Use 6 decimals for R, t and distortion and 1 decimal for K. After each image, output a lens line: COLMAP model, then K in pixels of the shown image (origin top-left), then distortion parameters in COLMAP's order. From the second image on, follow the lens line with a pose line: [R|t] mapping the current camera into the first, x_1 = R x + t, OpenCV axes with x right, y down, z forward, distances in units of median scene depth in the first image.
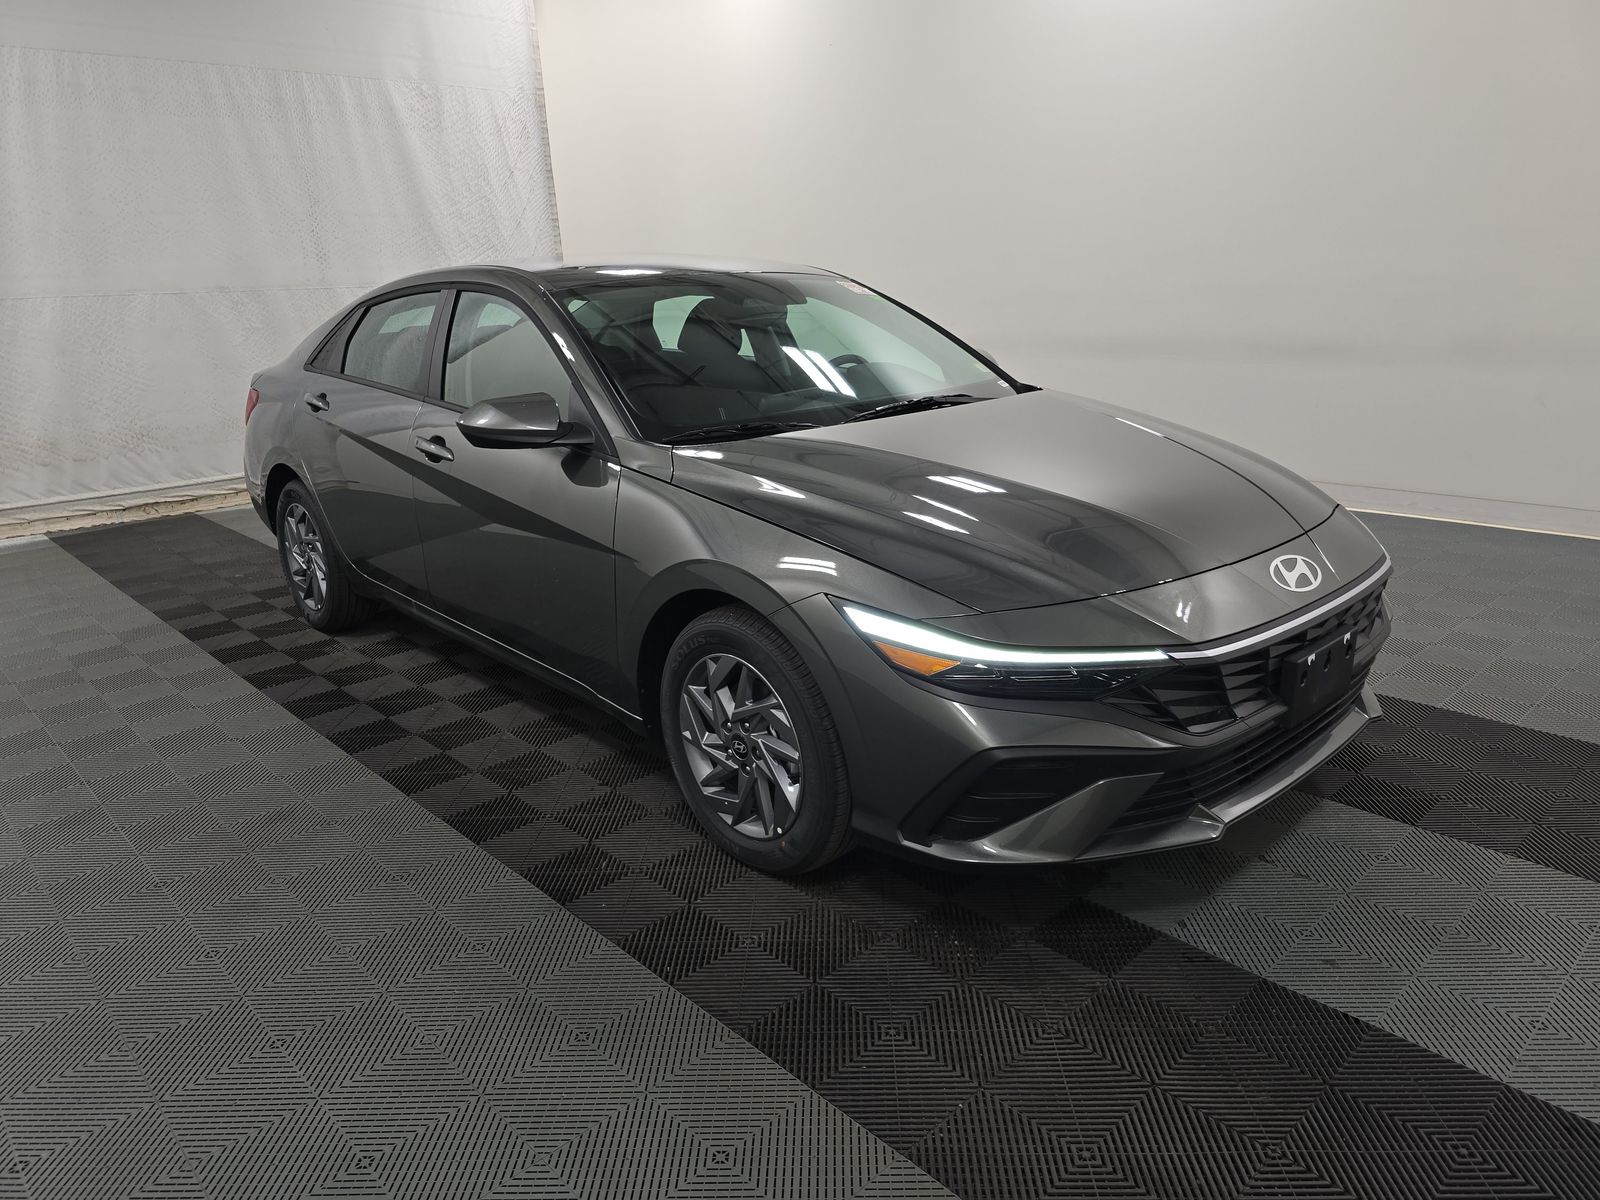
lens RADIAL K [[1079.9, 0, 802.7], [0, 1079.9, 597.1], [0, 0, 1]] dist [0.046948, -0.033705]
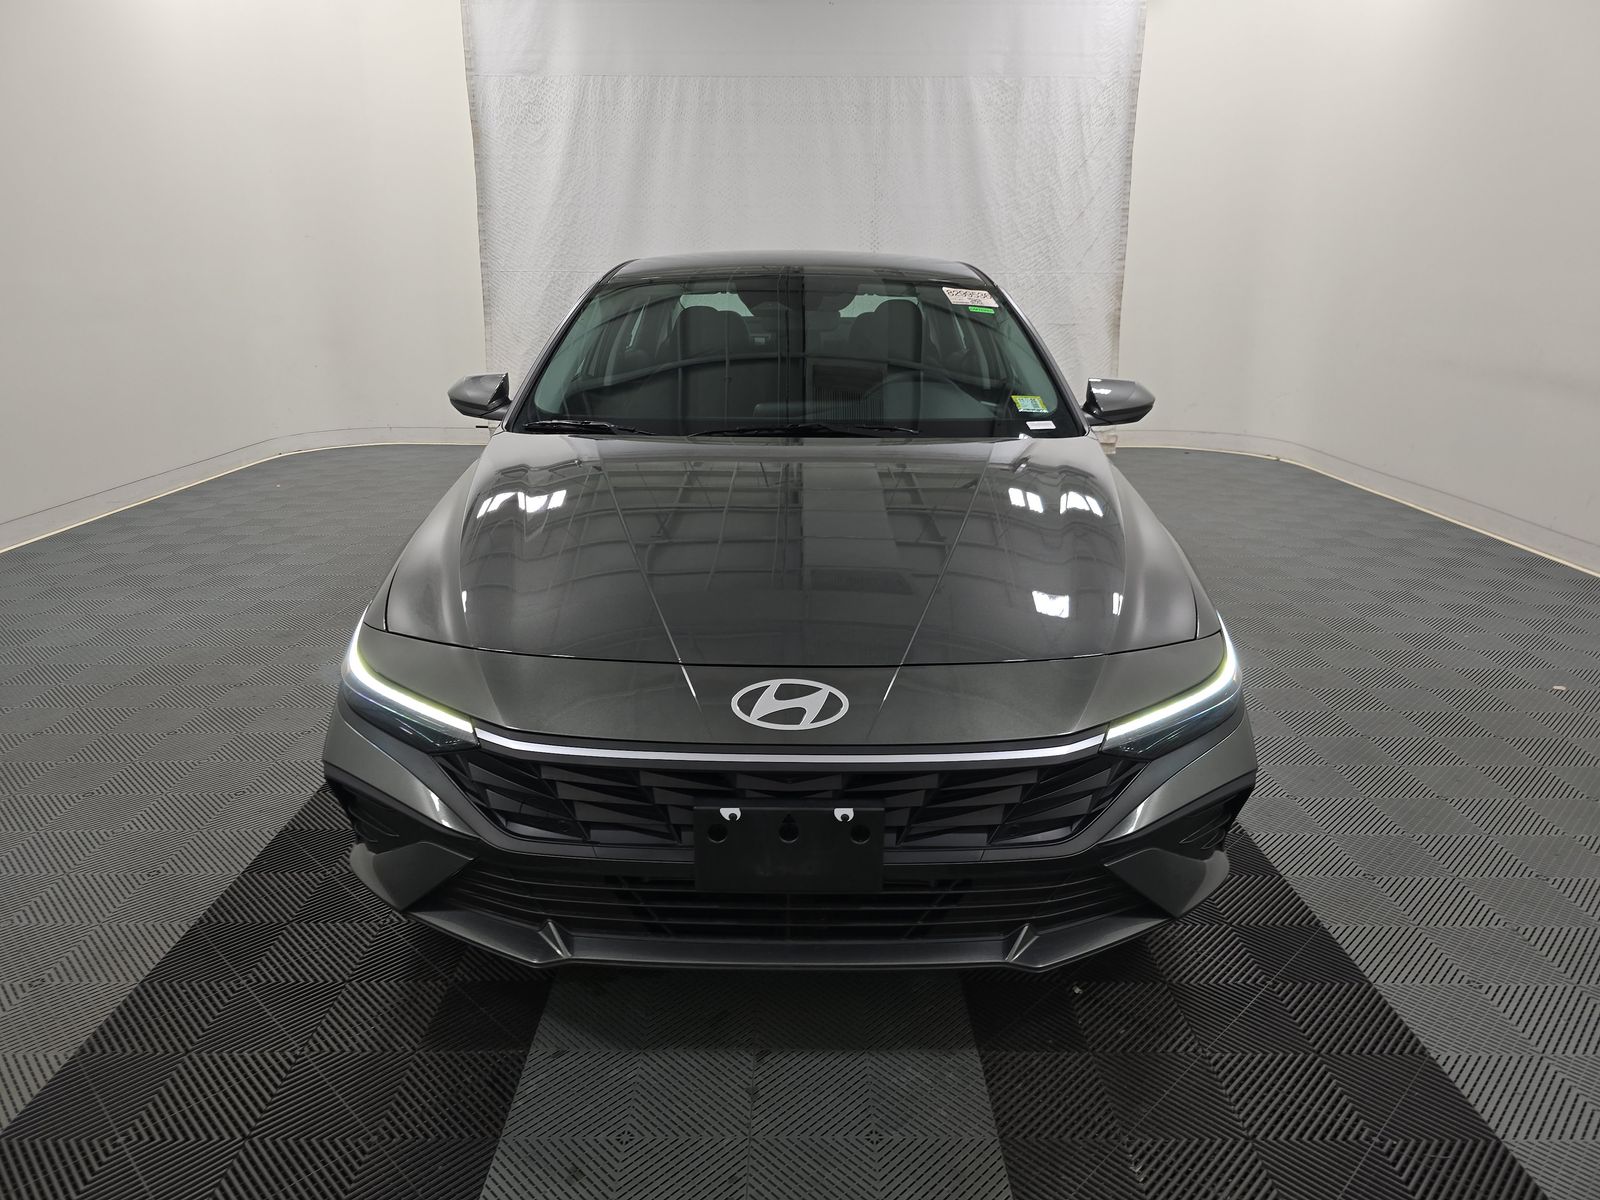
lens RADIAL K [[1079.9, 0, 802.7], [0, 1079.9, 597.1], [0, 0, 1]] dist [0.046948, -0.033705]
pose [[0.730221, 0.234665, -0.641646, 0.289716], [-0.226300, 0.969223, 0.096927, -0.053101], [0.644643, 0.074426, 0.760852, 0.134696]]
